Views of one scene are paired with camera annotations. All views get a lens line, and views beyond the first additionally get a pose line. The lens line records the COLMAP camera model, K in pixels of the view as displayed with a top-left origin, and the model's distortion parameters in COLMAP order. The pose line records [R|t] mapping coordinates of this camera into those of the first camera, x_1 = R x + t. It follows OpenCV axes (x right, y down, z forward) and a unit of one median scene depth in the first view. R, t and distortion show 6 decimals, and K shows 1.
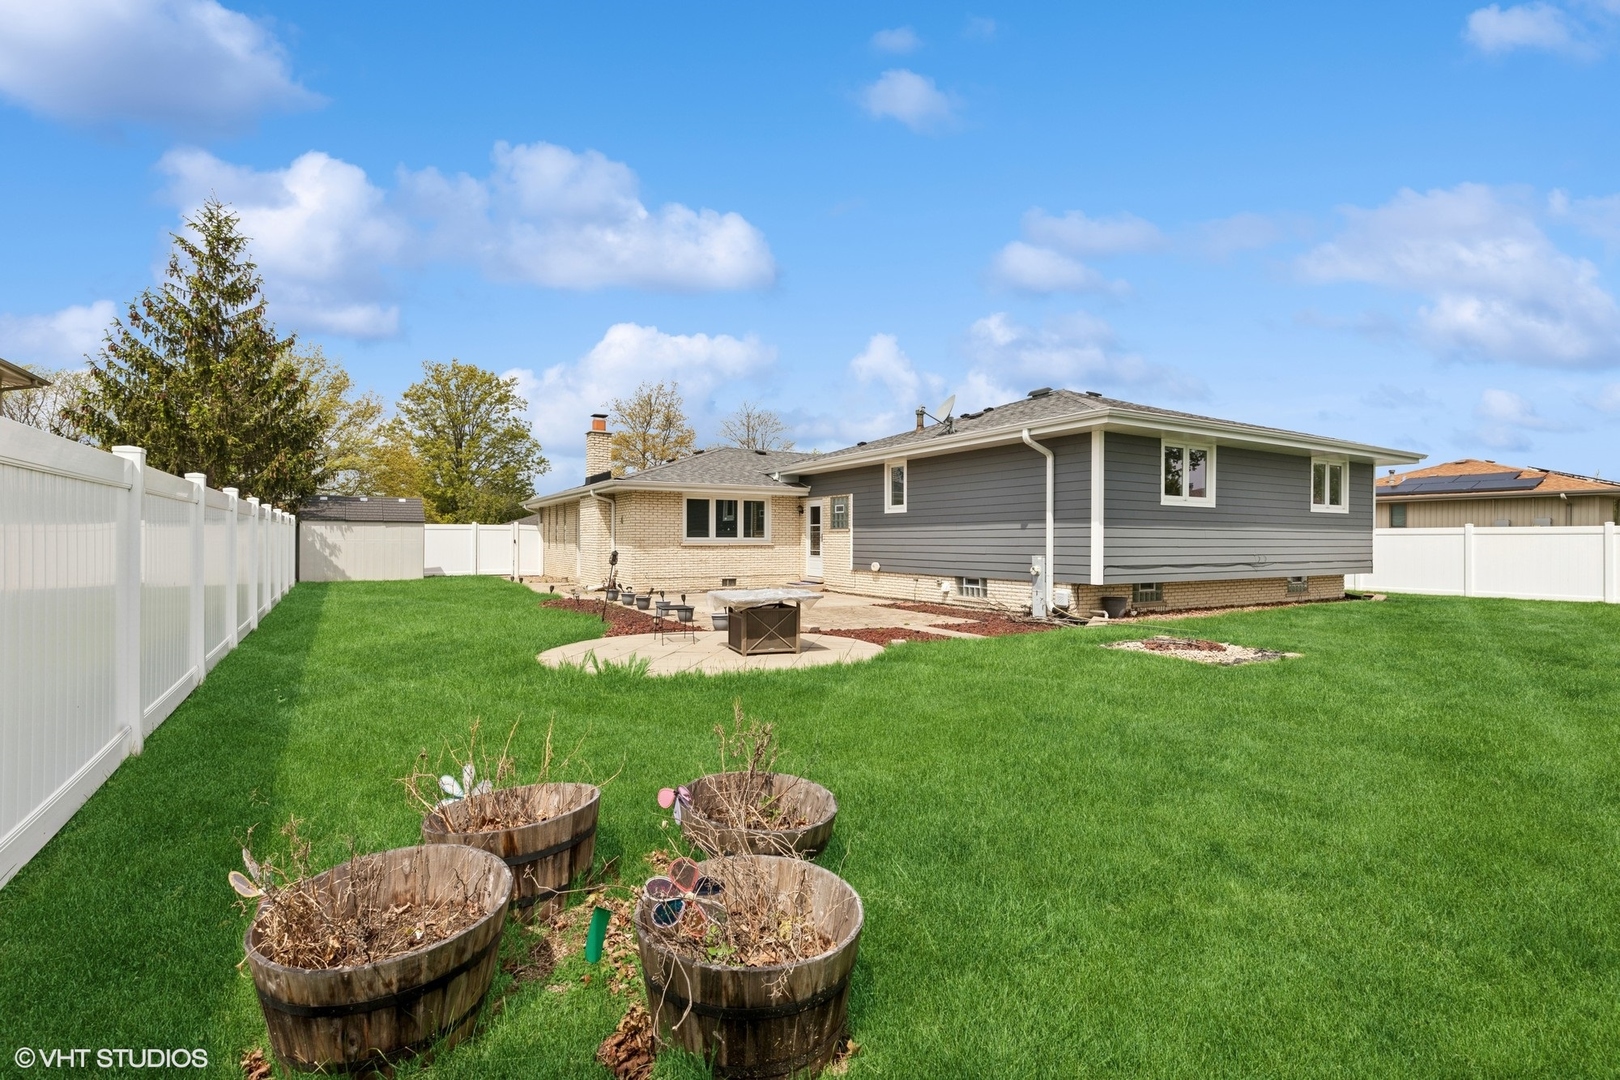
lens RADIAL K [[720.1, 0, 807.9], [0, 720.1, 543.1], [0, 0, 1]] dist [0.005376, 0.000248]
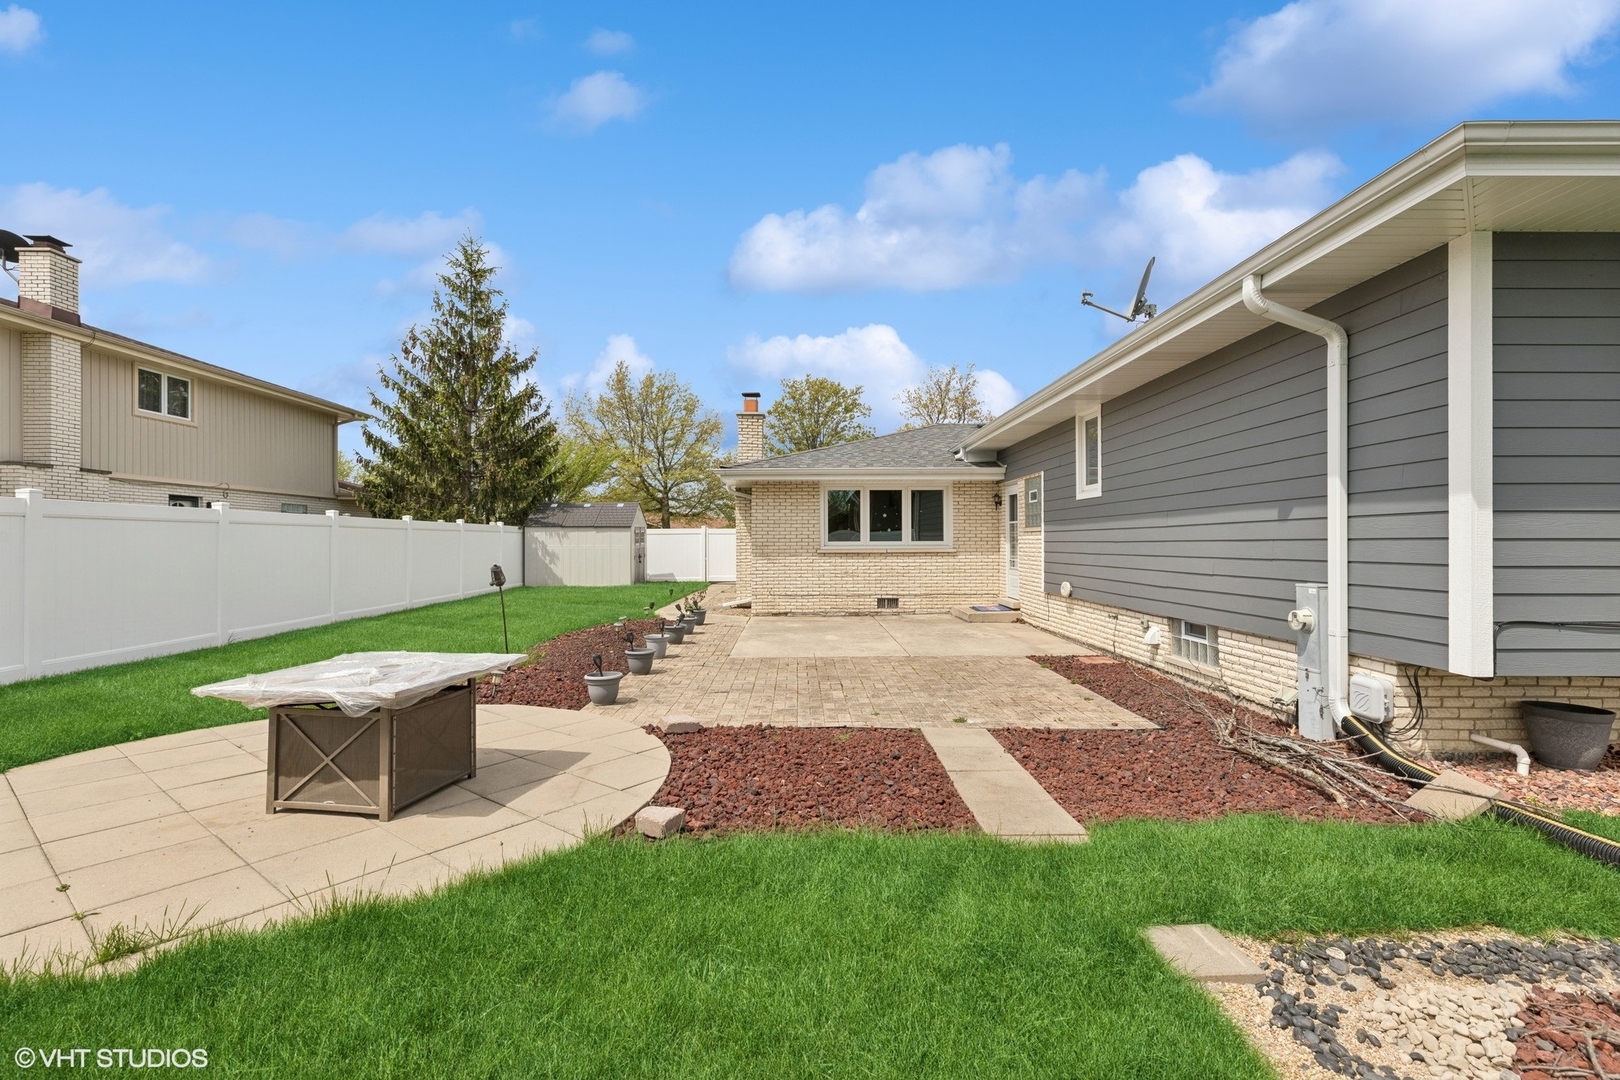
lens RADIAL K [[720.1, 0, 811.5], [0, 720.1, 538.0], [0, 0, 1]] dist [0.005376, 0.000248]
pose [[0.868635, -0.008173, -0.495385, 0.202202], [0.003185, 0.999935, -0.010912, -0.003951], [0.495443, 0.007900, 0.868605, 0.364664]]
